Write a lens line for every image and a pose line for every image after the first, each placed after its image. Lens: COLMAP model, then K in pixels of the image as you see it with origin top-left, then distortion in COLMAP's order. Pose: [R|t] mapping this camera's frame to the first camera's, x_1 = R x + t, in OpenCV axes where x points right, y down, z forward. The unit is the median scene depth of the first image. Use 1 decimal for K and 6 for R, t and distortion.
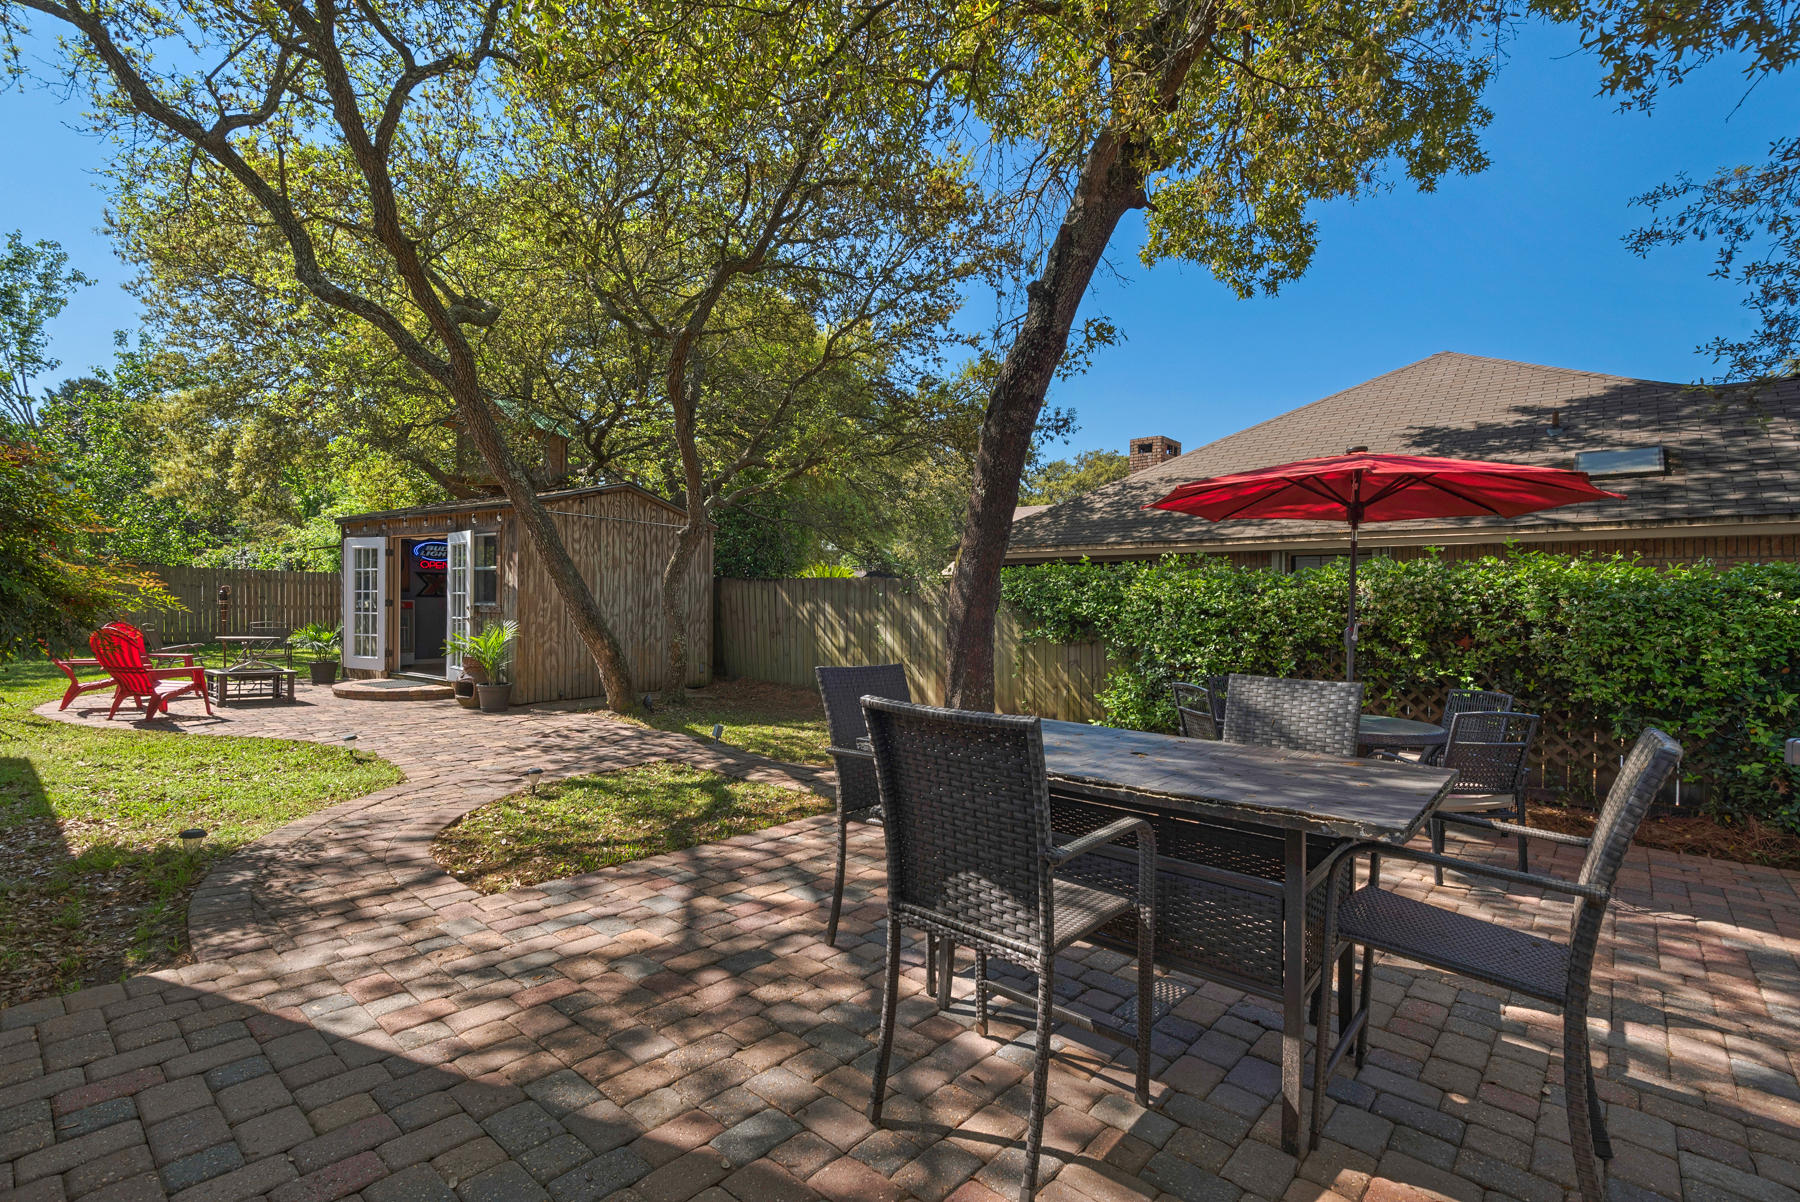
lens RADIAL K [[817.4, 0, 886.6], [0, 817.4, 608.2], [0, 0, 1]] dist [0.030581, -0.014125]
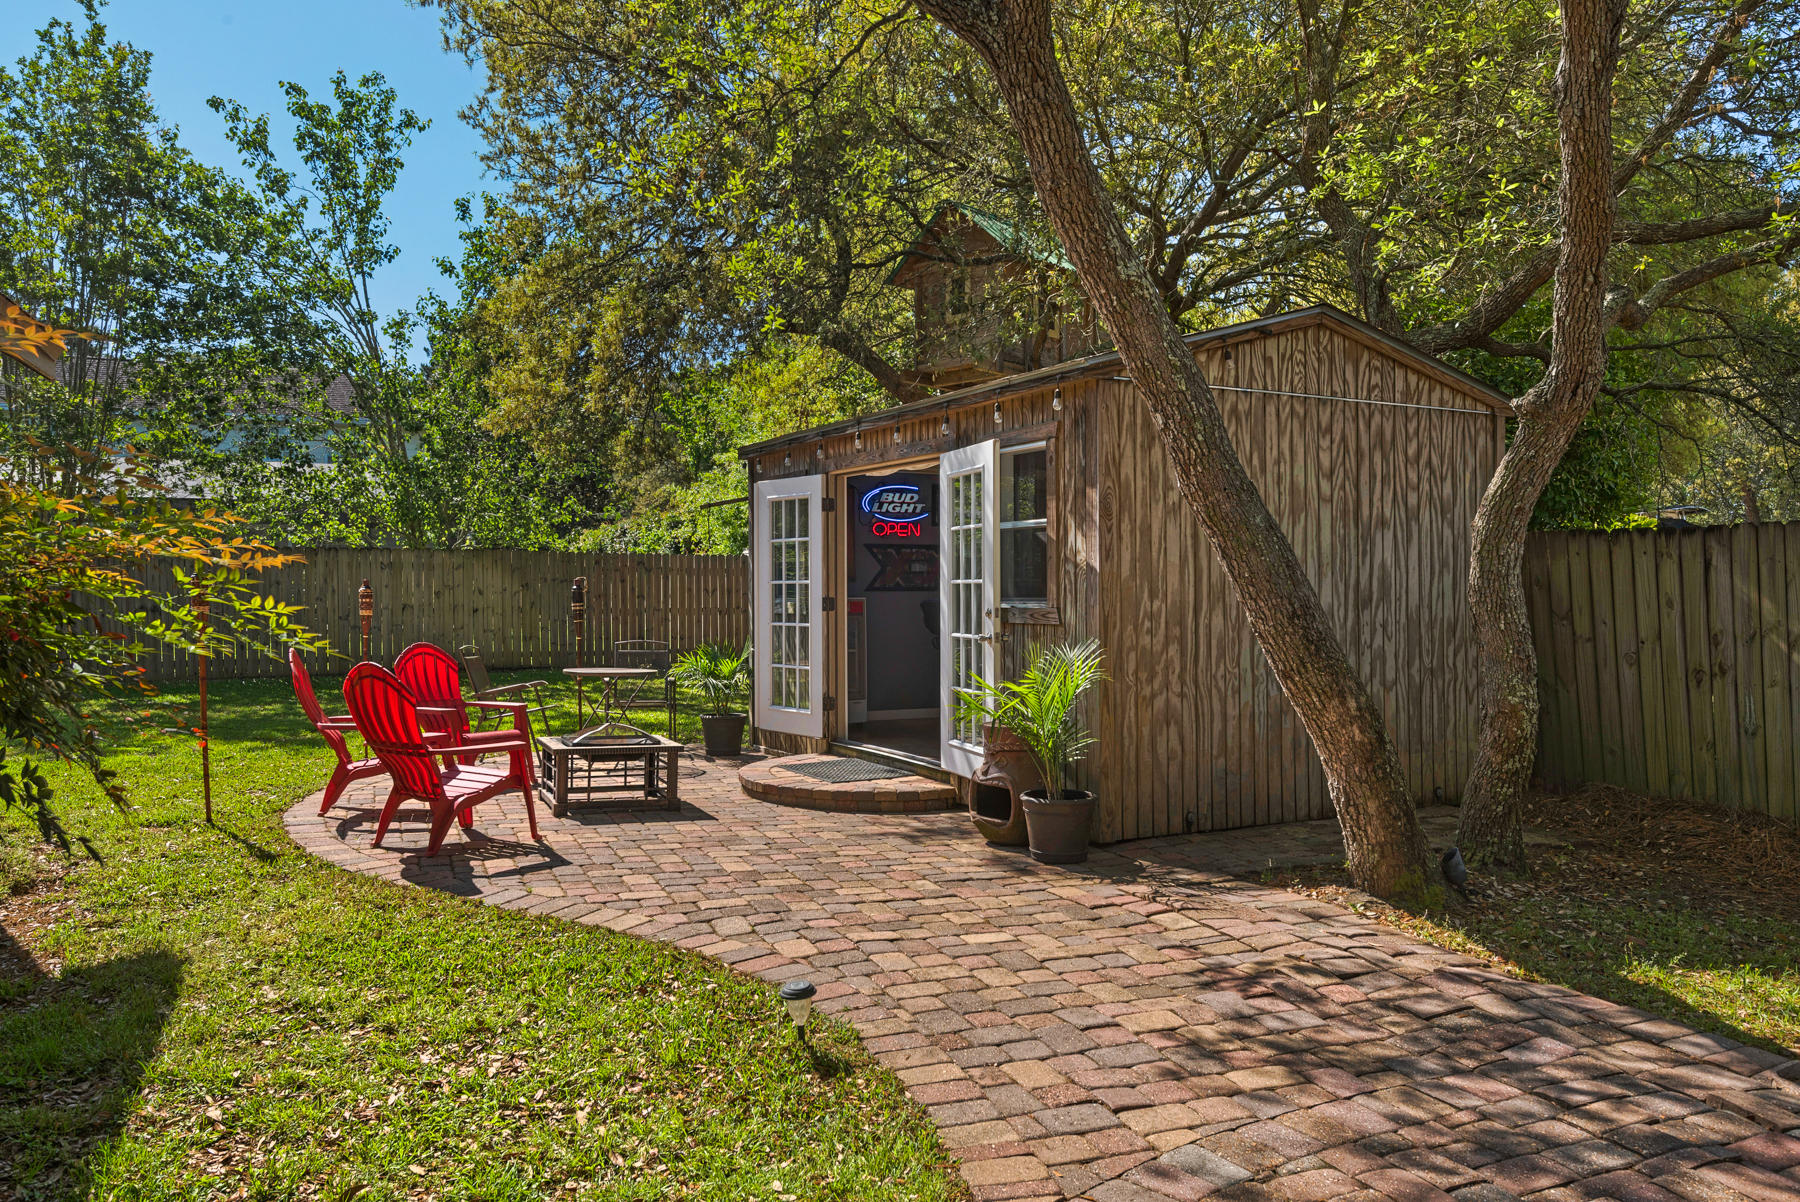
lens RADIAL K [[1383.6, 0, 877.7], [0, 1383.6, 603.1], [0, 0, 1]] dist [0.036211, -0.001216]
pose [[0.886029, -0.010226, -0.463516, -0.184412], [0.009590, 0.999947, -0.003730, -0.003792], [0.463530, -0.001141, 0.886081, 0.263496]]
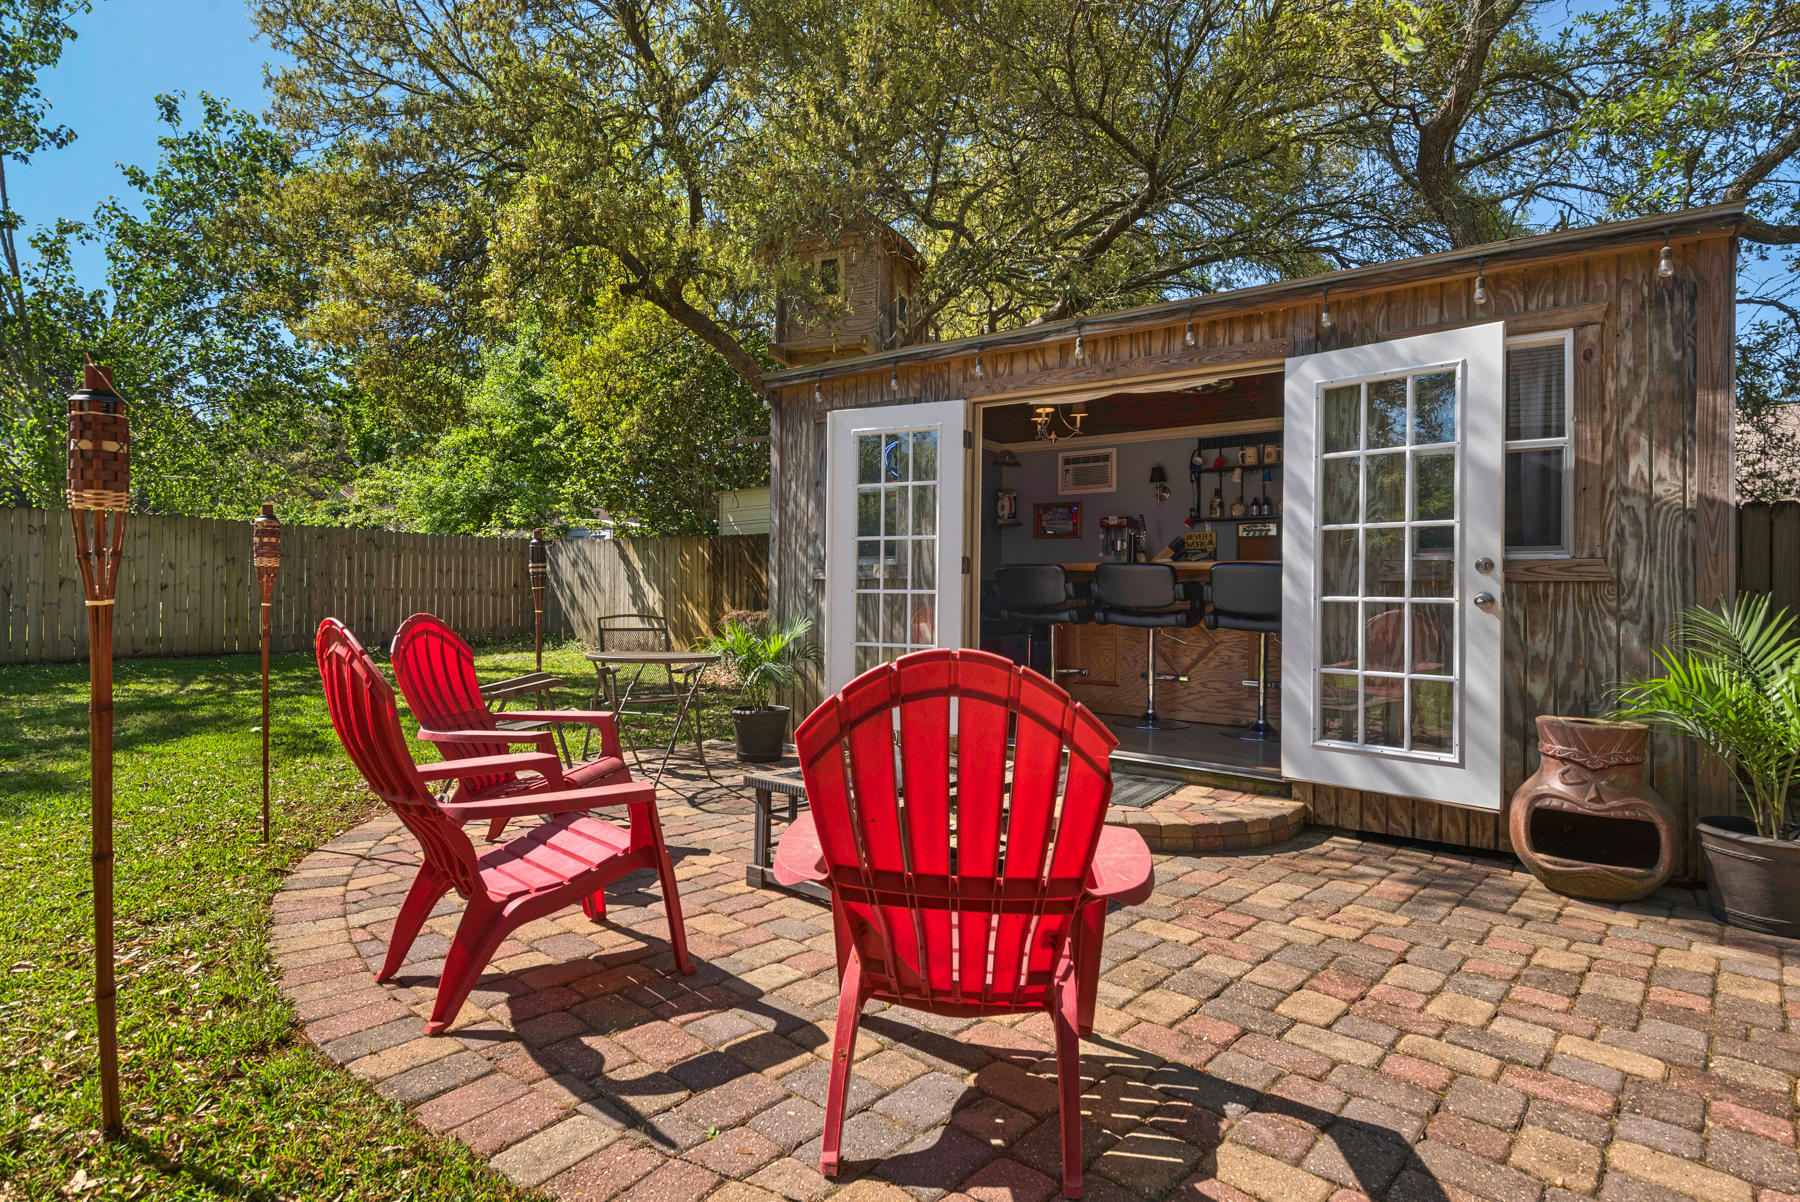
lens RADIAL K [[972.9, 0, 944.7], [0, 972.9, 582.2], [0, 0, 1]] dist [0.021984, -0.000938]
pose [[0.999905, -0.007950, -0.011294, -0.620848], [0.007856, 0.999935, -0.008296, 0.005529], [0.011359, 0.008207, 0.999902, 0.537445]]
